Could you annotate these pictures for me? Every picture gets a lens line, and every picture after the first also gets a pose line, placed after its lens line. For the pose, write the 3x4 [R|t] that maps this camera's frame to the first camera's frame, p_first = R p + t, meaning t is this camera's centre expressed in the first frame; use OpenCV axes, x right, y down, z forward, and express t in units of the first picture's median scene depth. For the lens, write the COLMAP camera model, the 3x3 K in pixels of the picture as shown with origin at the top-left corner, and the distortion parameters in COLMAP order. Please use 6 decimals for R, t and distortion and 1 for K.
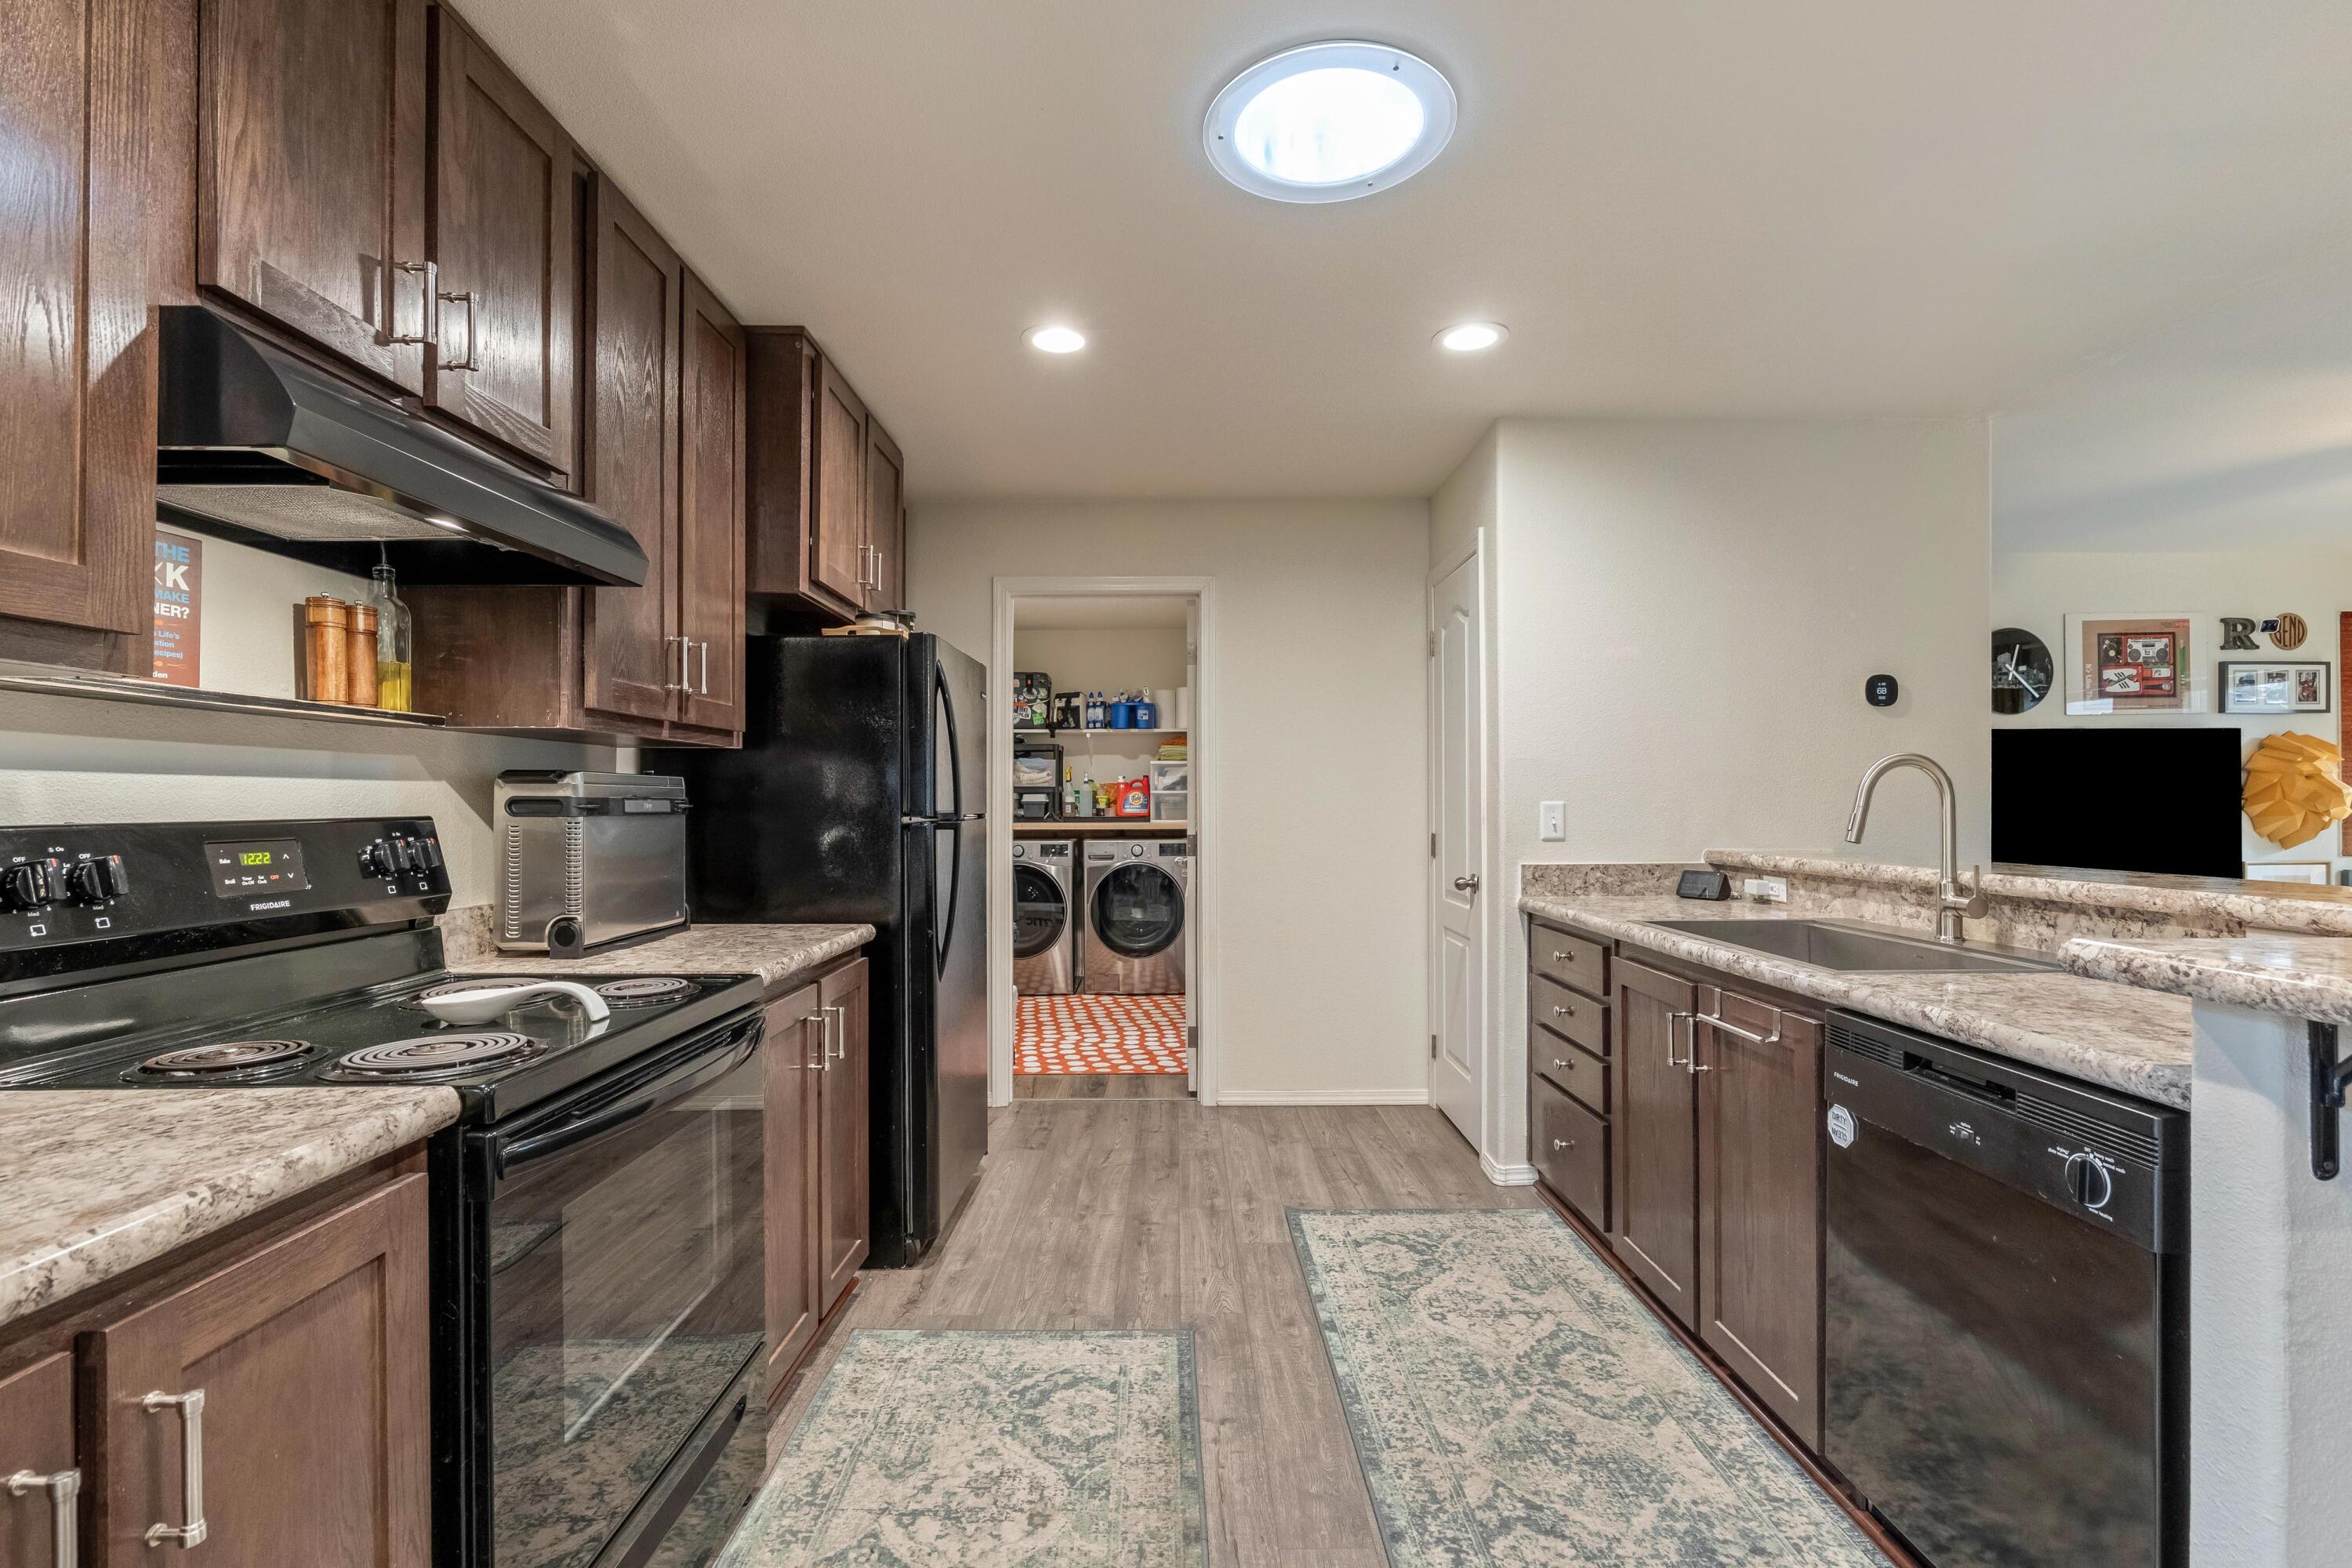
lens RADIAL K [[1070.0, 0, 1164.0], [0, 1070.0, 795.5], [0, 0, 1]] dist [-0.003449, 0.001218]
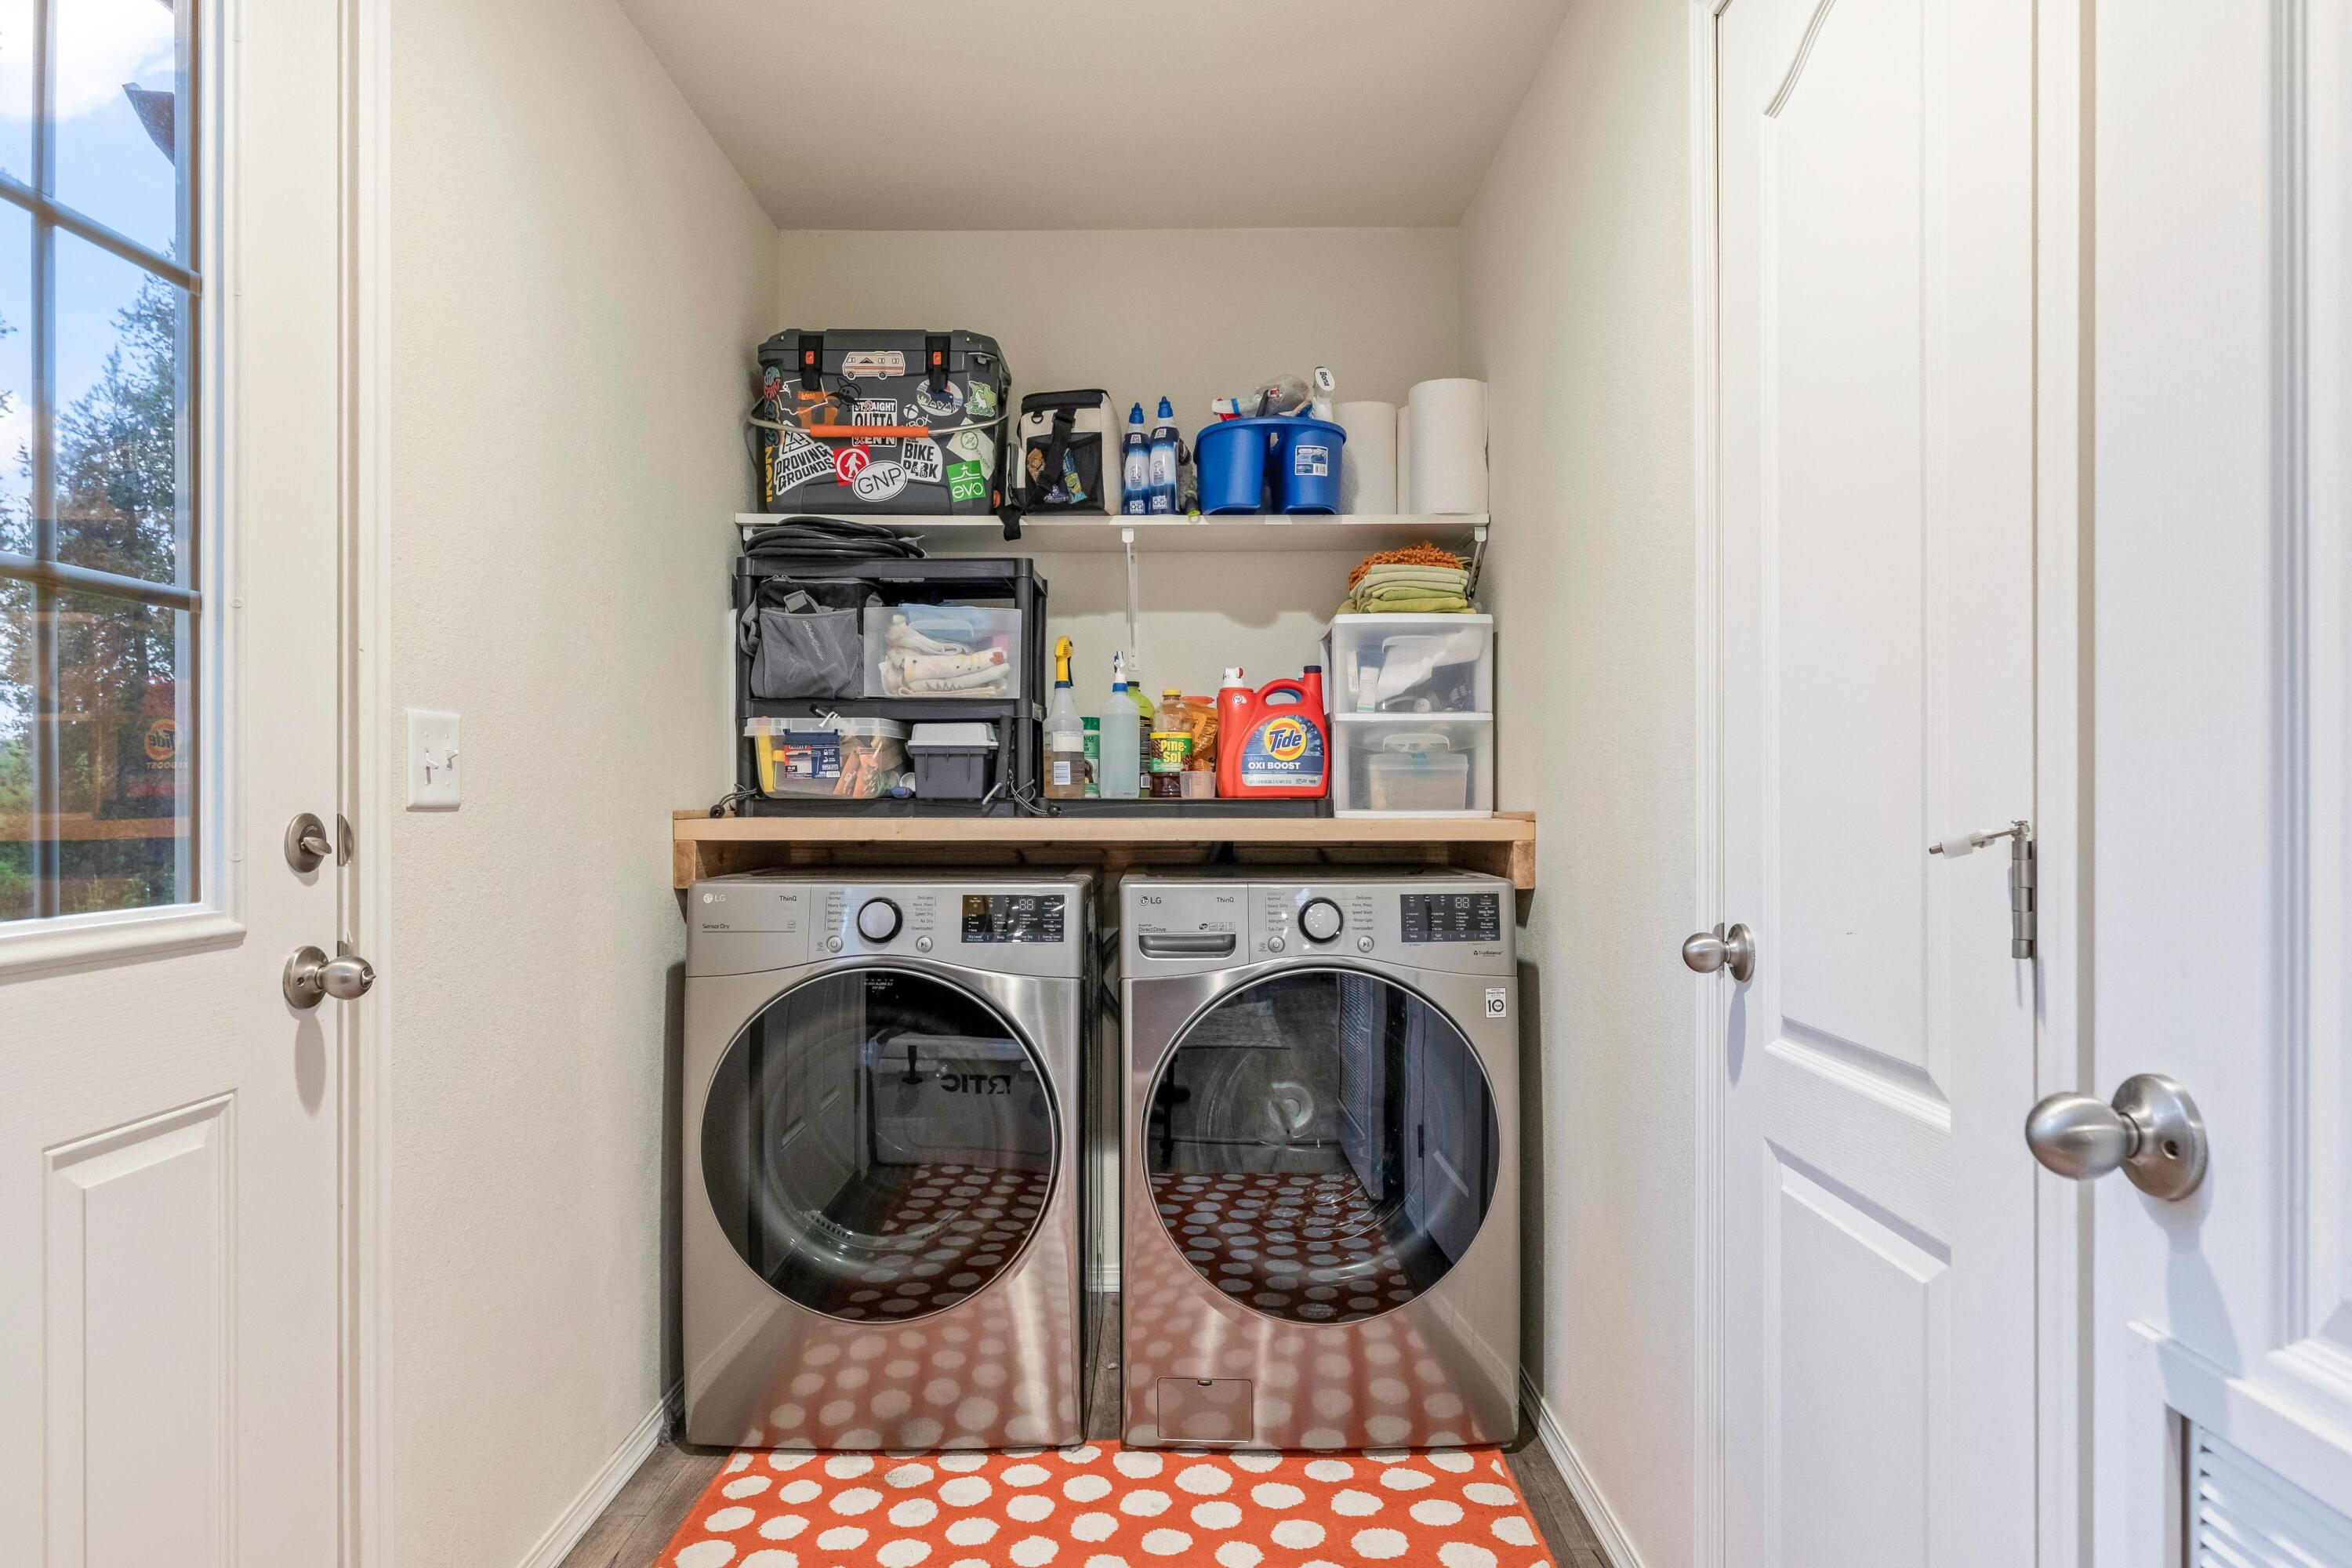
lens RADIAL K [[1416.9, 0, 1180.6], [0, 1416.9, 785.6], [0, 0, 1]] dist [0.002622, 0.000208]
pose [[0.999950, 0.004127, 0.009159, -0.060347], [-0.004095, 0.999985, -0.003533, 0.017629], [-0.009174, 0.003496, 0.999952, 0.604199]]
